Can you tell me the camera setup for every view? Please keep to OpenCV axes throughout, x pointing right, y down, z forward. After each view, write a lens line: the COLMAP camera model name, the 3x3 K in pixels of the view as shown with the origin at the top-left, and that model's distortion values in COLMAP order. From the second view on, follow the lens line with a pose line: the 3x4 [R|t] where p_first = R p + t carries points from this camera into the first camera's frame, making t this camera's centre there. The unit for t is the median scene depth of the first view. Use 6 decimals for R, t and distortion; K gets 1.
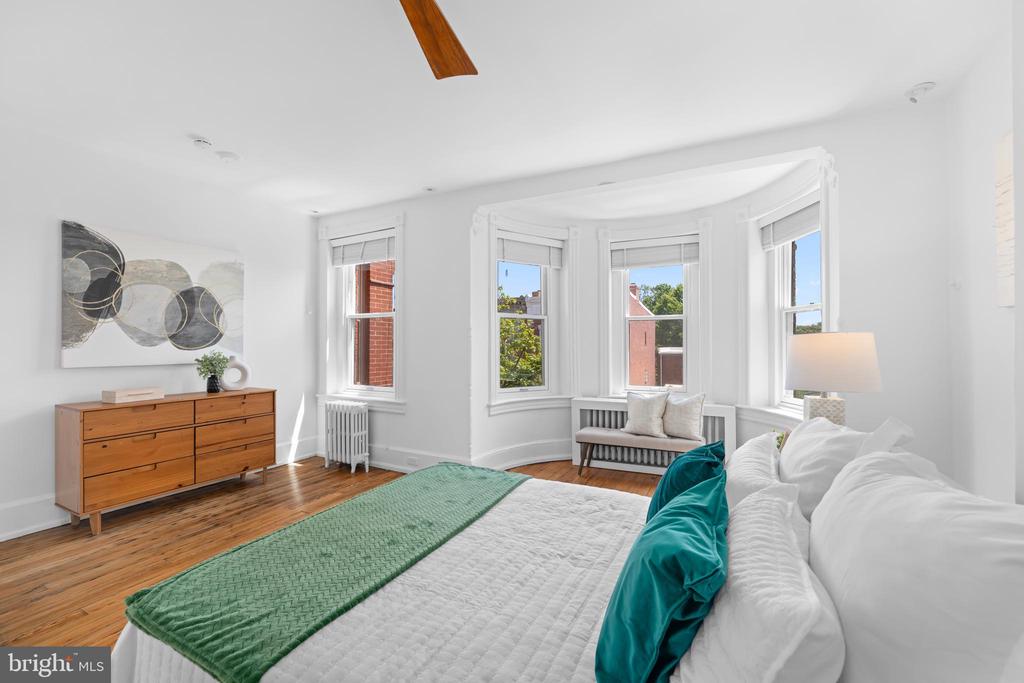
lens RADIAL K [[427.3, 0, 513.6], [0, 427.3, 342.6], [0, 0, 1]] dist [0.000151, 0.000042]
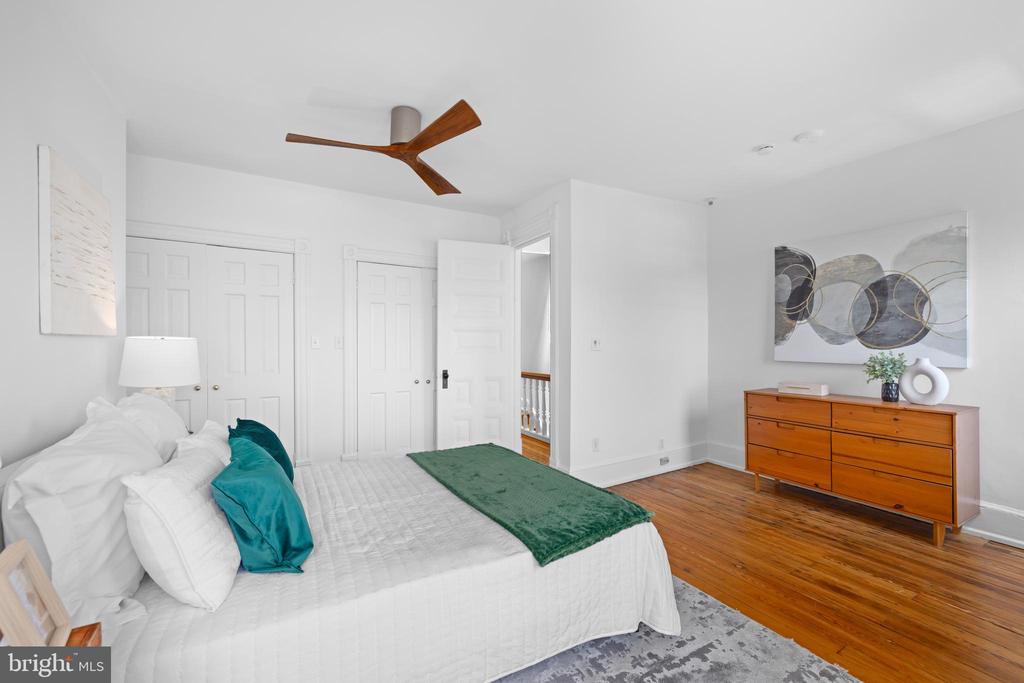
lens RADIAL K [[429.1, 0, 516.2], [0, 429.1, 342.1], [0, 0, 1]] dist [-0.000481, 0.000206]
pose [[-0.550016, 0.003428, -0.835147, 0.397428], [0.006151, 0.999981, 0.000054, -0.001759], [0.835132, -0.005108, -0.550026, 0.886117]]
